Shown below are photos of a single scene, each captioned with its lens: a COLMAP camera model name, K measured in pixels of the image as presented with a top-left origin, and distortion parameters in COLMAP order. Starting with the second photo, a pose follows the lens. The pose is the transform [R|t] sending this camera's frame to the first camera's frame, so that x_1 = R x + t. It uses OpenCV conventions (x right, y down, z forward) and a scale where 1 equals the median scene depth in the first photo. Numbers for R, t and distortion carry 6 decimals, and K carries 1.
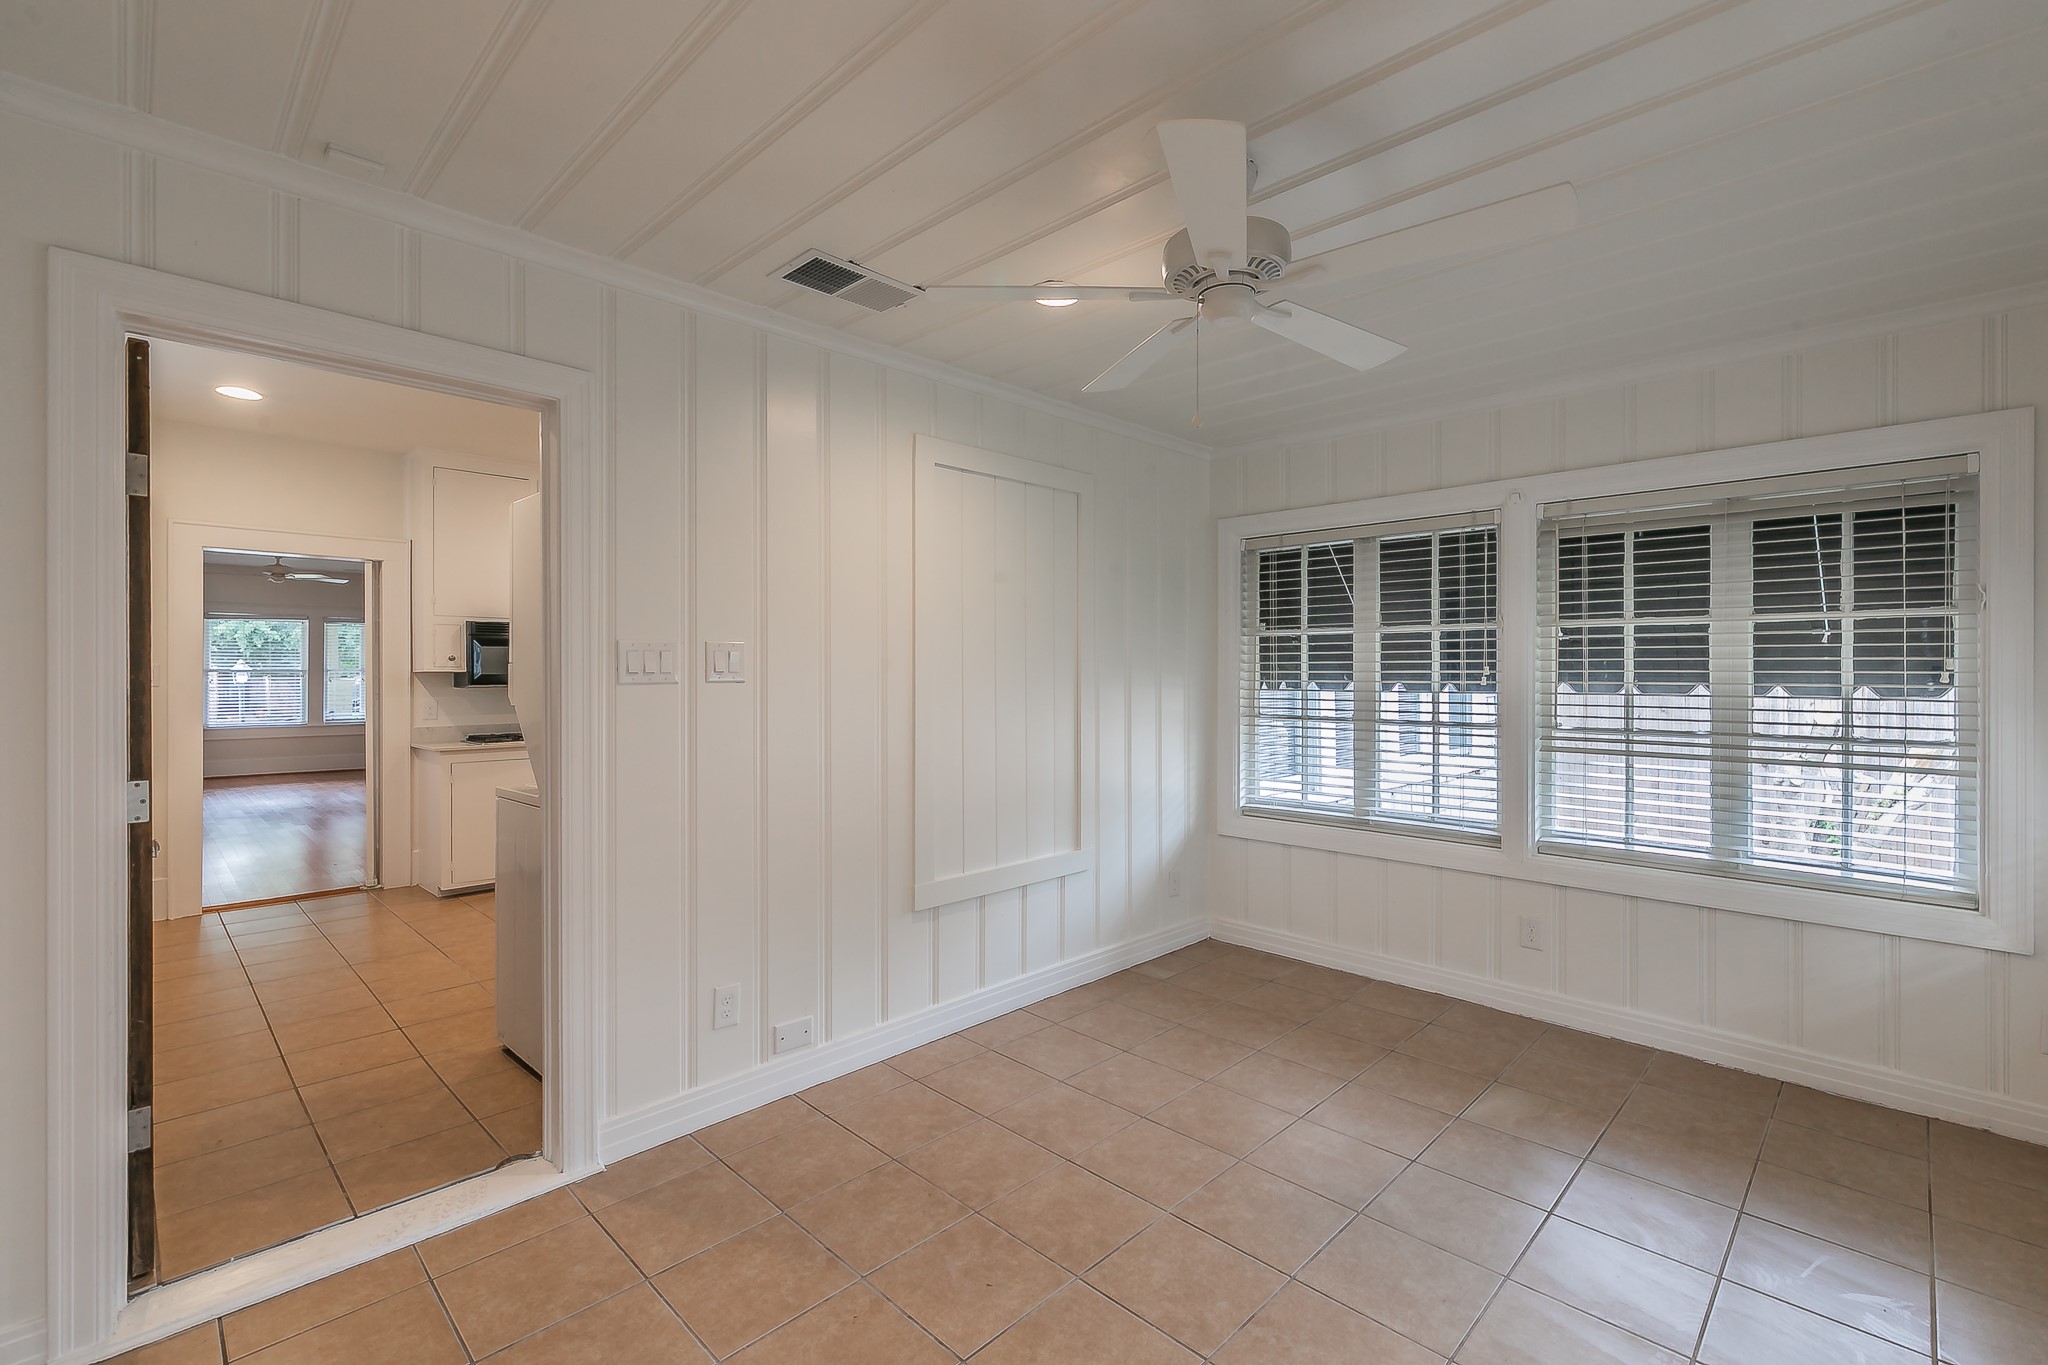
lens RADIAL K [[903.5, 0, 1020.0], [0, 903.5, 685.9], [0, 0, 1]] dist [0.000544, -0.000110]
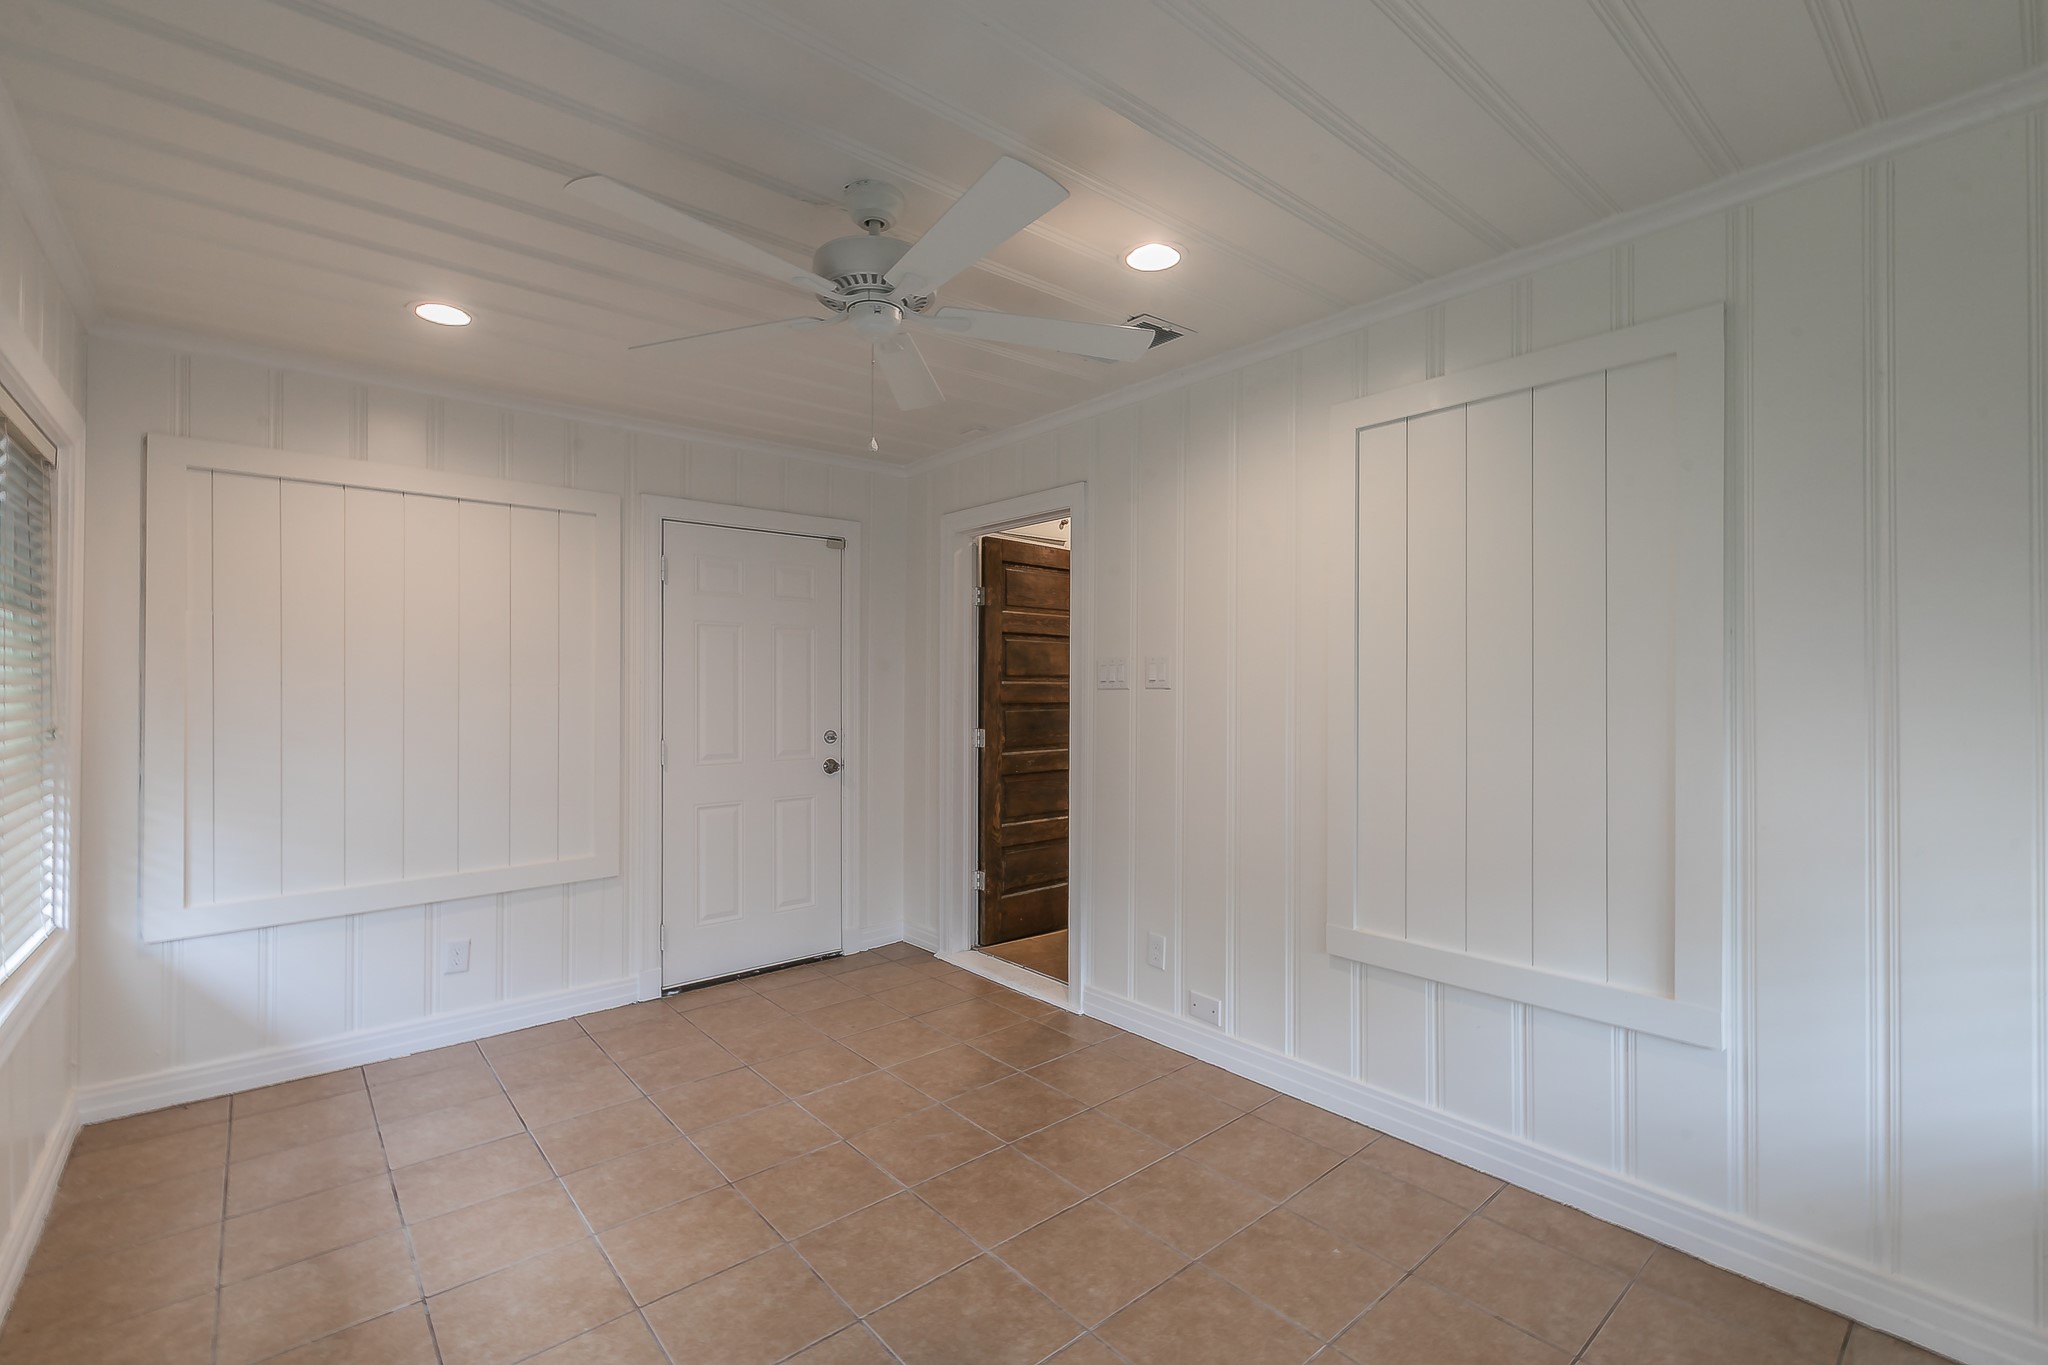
lens RADIAL K [[890.6, 0, 1043.5], [0, 890.6, 683.5], [0, 0, 1]] dist [-0.000006, -0.000700]
pose [[-0.068710, -0.001305, -0.997636, 0.642744], [-0.012614, 0.999920, -0.000439, -0.006330], [0.997557, 0.012554, -0.068721, 0.658570]]
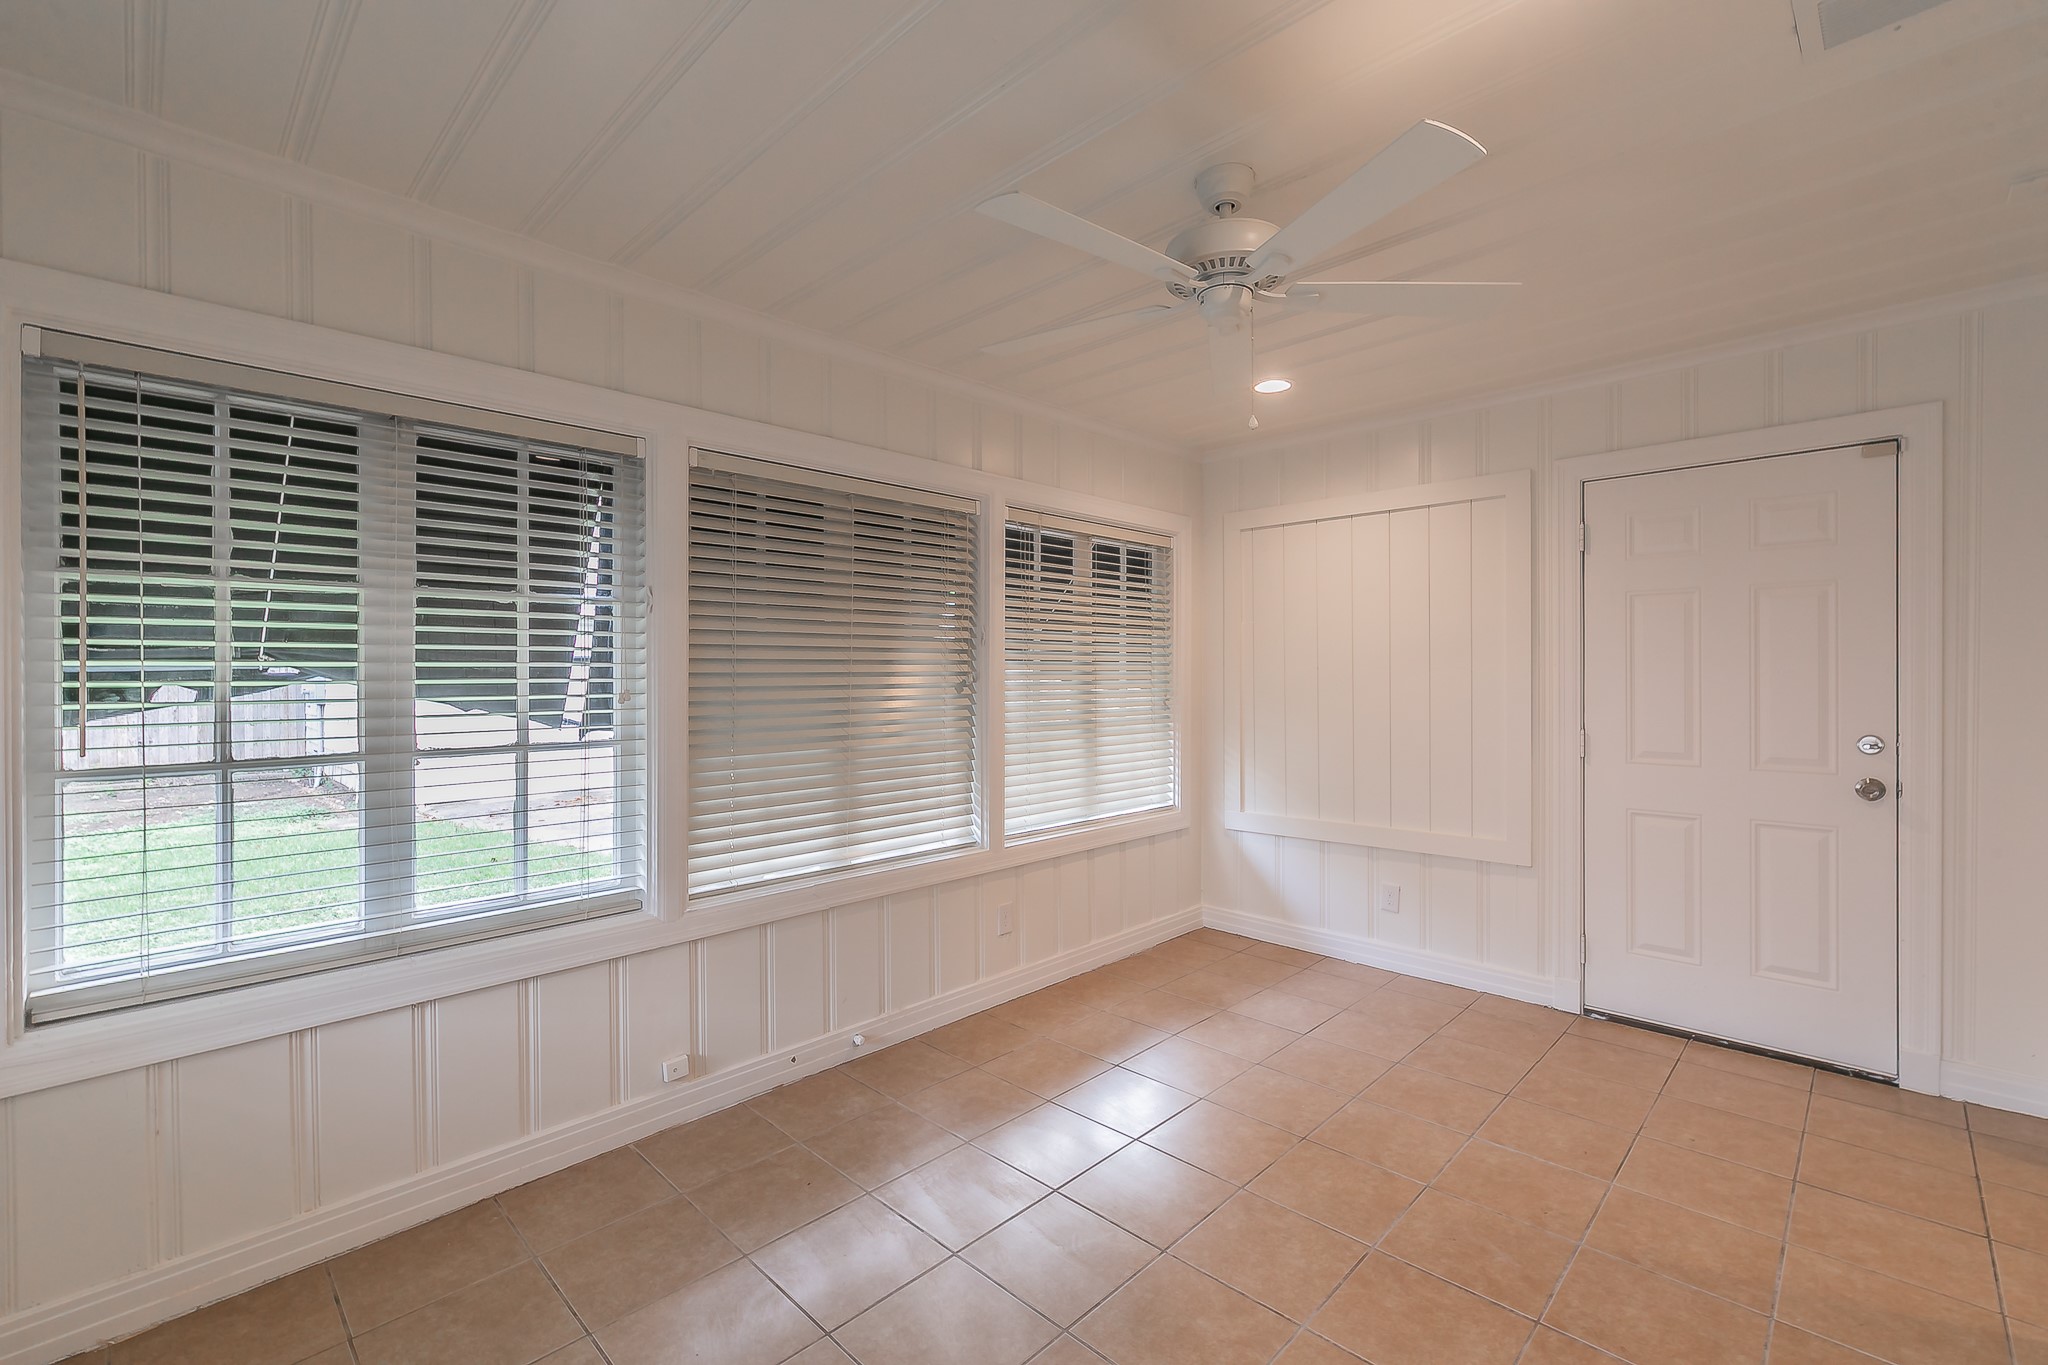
lens RADIAL K [[886.5, 0, 1010.5], [0, 886.5, 680.5], [0, 0, 1]] dist [-0.002101, -0.000405]
pose [[-0.999978, 0.004426, 0.004852, 0.247531], [0.004532, 0.999749, 0.021945, -0.008846], [-0.004754, 0.021967, -0.999747, 1.052948]]
